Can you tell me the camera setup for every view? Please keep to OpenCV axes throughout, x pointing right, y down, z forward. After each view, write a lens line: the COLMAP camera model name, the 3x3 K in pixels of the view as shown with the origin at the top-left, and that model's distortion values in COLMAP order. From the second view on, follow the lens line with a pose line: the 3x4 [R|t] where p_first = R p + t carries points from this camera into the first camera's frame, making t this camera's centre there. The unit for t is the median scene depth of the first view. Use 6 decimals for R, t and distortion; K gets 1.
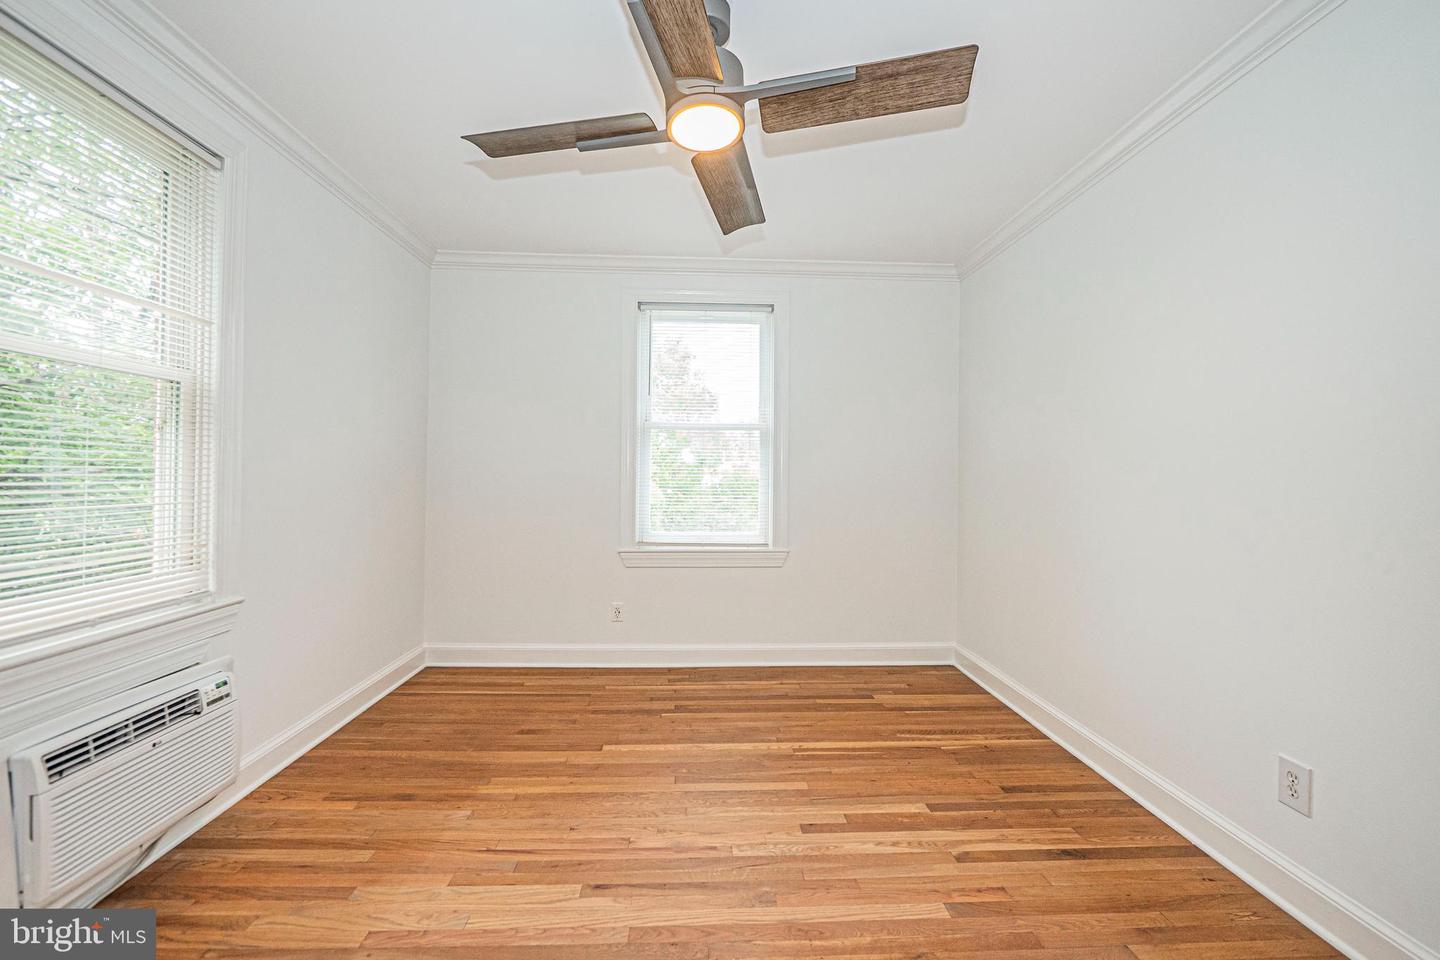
lens RADIAL K [[612.5, 0, 726.2], [0, 612.5, 475.7], [0, 0, 1]] dist [-0.003735, 0.000047]
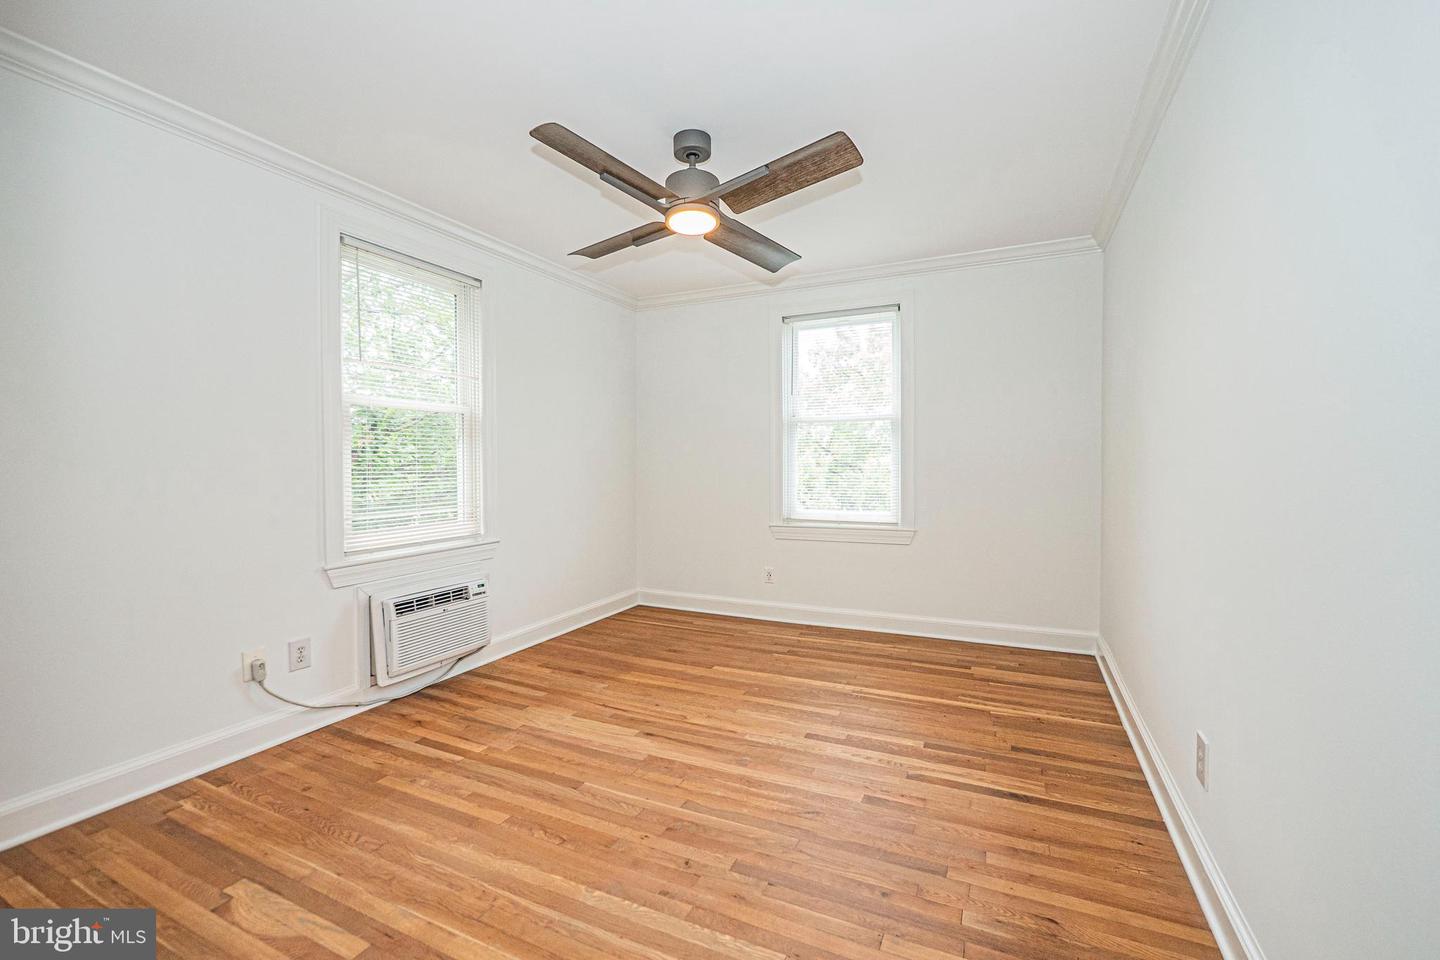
lens RADIAL K [[612.5, 0, 723.5], [0, 612.5, 476.1], [0, 0, 1]] dist [-0.003735, 0.000047]
pose [[0.884404, -0.005013, -0.466696, 0.565292], [0.015262, 0.999718, 0.018184, 0.003974], [0.466473, -0.023205, 0.884231, -0.207567]]
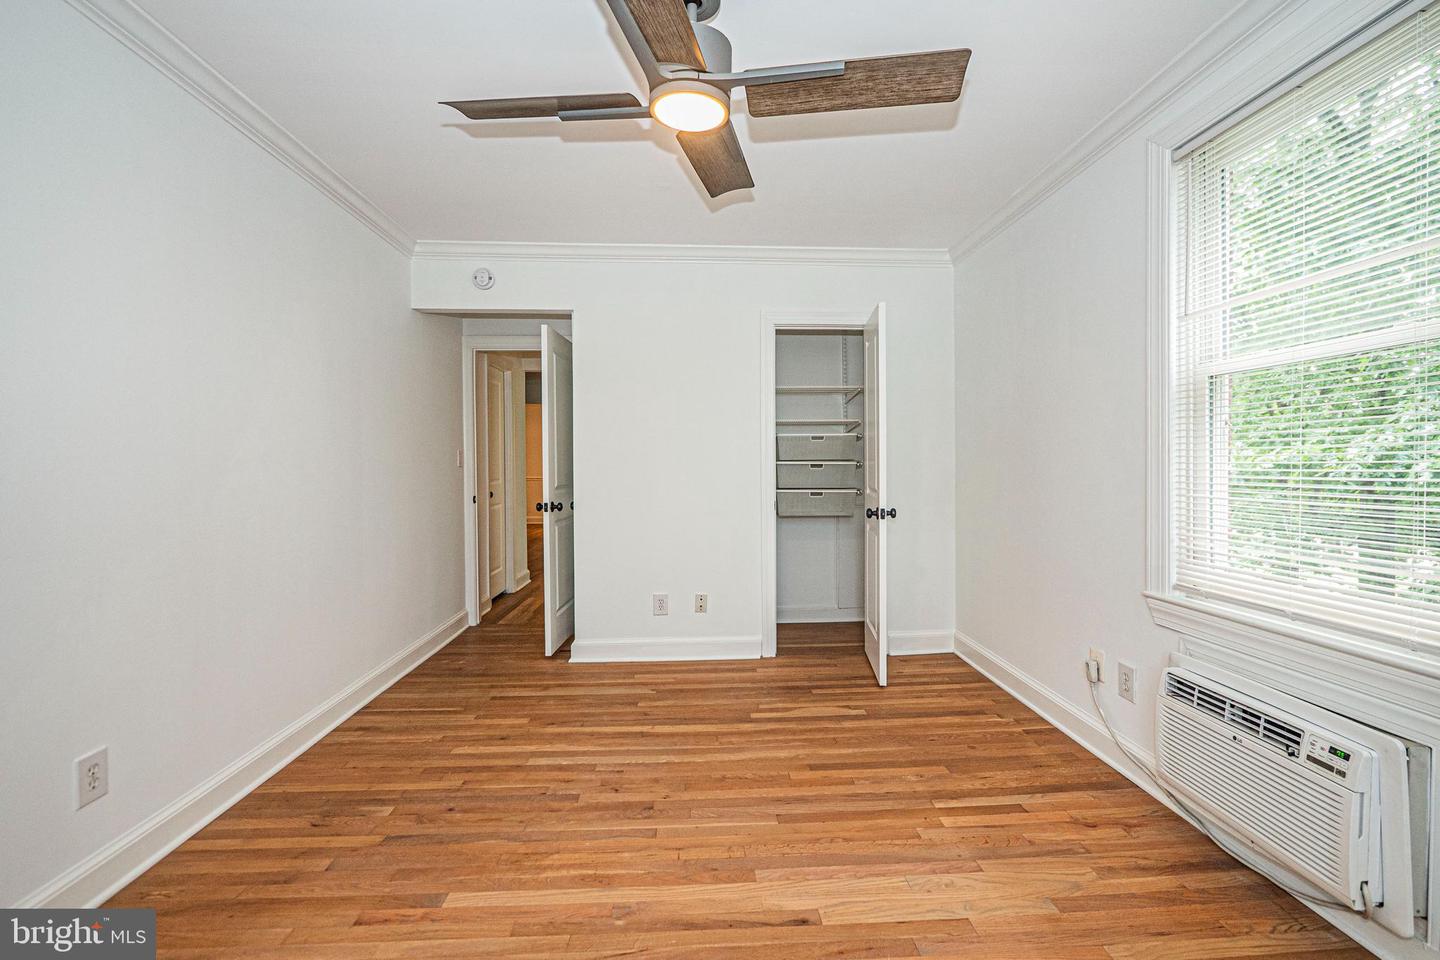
lens RADIAL K [[612.5, 0, 717.5], [0, 612.5, 475.9], [0, 0, 1]] dist [-0.003735, 0.000047]
pose [[-0.999980, -0.005463, 0.003222, -0.067258], [-0.005407, 0.999837, 0.017201, -0.002983], [-0.003316, 0.017183, -0.999847, 1.589717]]
